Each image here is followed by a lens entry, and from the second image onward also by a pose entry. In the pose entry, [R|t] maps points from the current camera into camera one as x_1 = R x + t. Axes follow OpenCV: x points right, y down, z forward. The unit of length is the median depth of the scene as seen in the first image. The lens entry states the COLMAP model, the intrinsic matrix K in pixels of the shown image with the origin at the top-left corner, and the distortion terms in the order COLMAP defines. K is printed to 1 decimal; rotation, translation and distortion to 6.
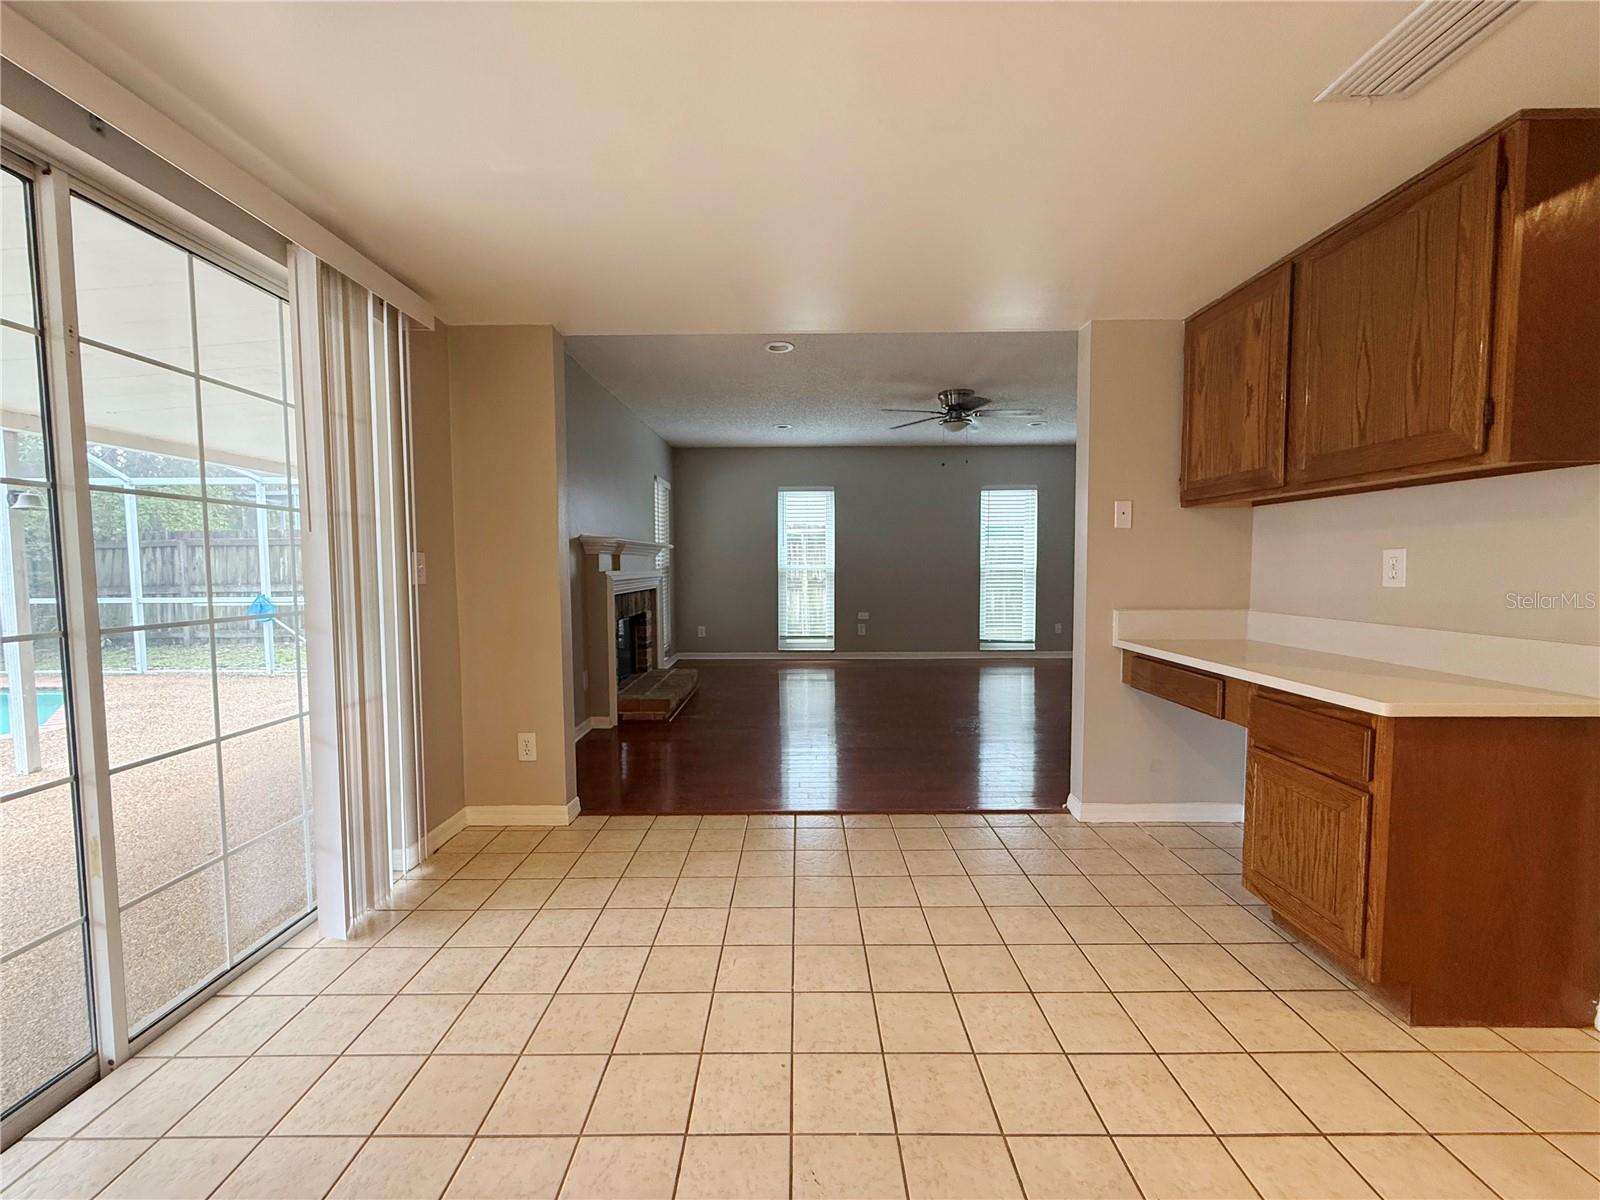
lens RADIAL K [[638.5, 0, 799.0], [0, 638.5, 599.4], [0, 0, 1]] dist [-0.001546, 0.000638]
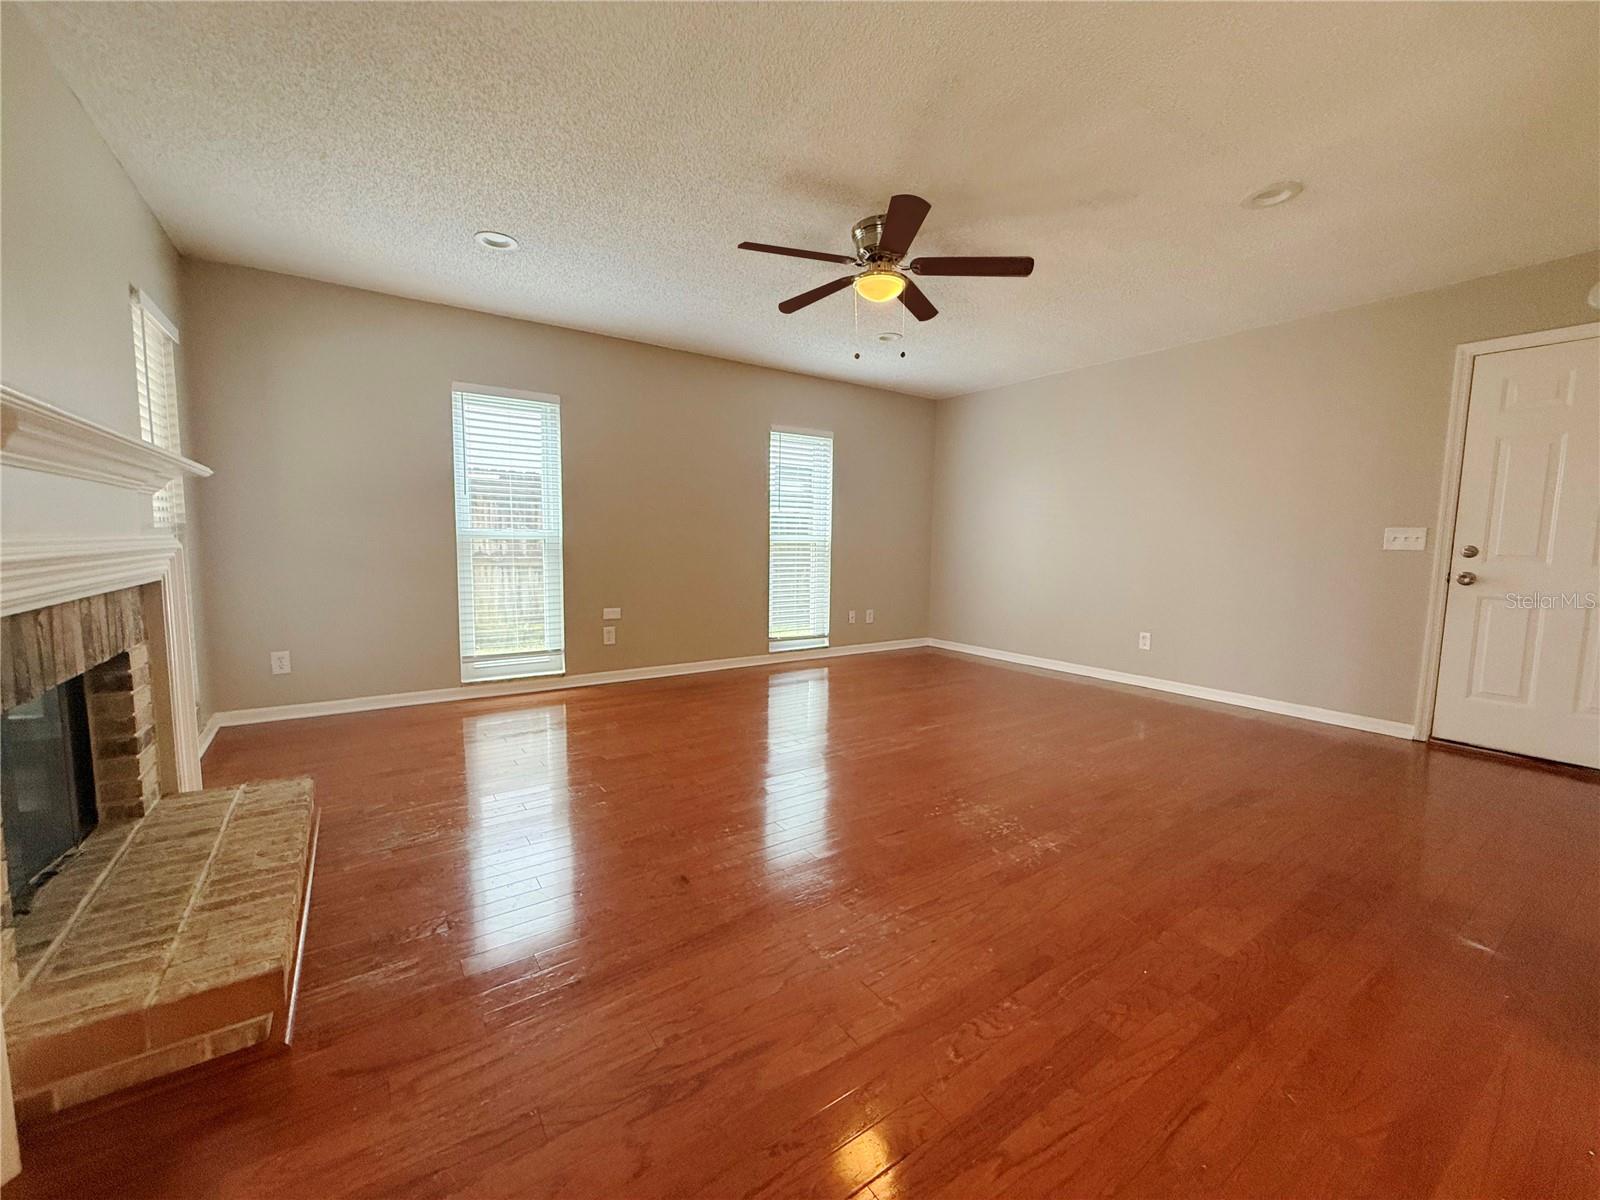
lens RADIAL K [[638.5, 0, 795.7], [0, 638.5, 601.5], [0, 0, 1]] dist [-0.001546, 0.000638]
pose [[0.825524, -0.037088, 0.563148, -0.107004], [0.008364, 0.998533, 0.053501, -0.018594], [-0.564306, -0.039456, 0.824623, 0.404992]]
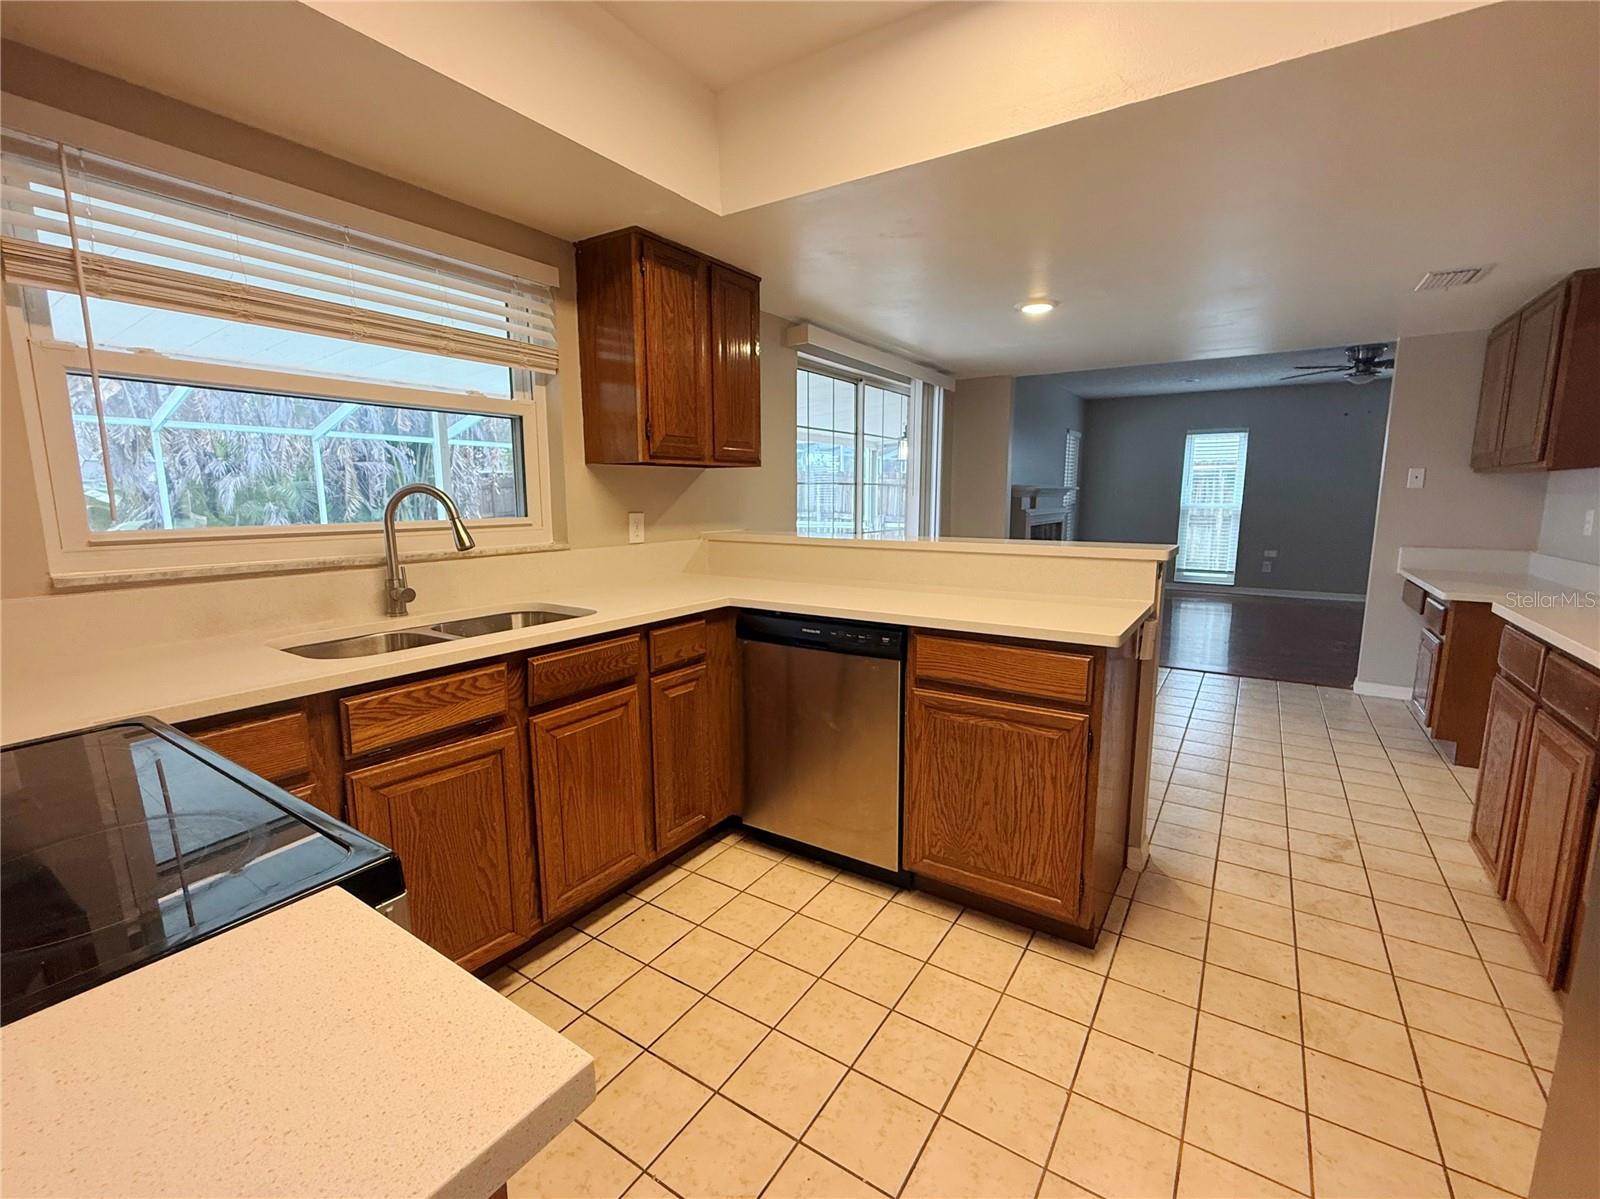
lens RADIAL K [[692.9, 0, 794.7], [0, 692.9, 598.2], [0, 0, 1]] dist [-0.002186, -0.000723]
pose [[0.831480, 0.086527, -0.548775, 0.086012], [-0.033323, 0.993786, 0.106203, 0.003965], [0.554555, -0.070019, 0.829196, -0.374775]]
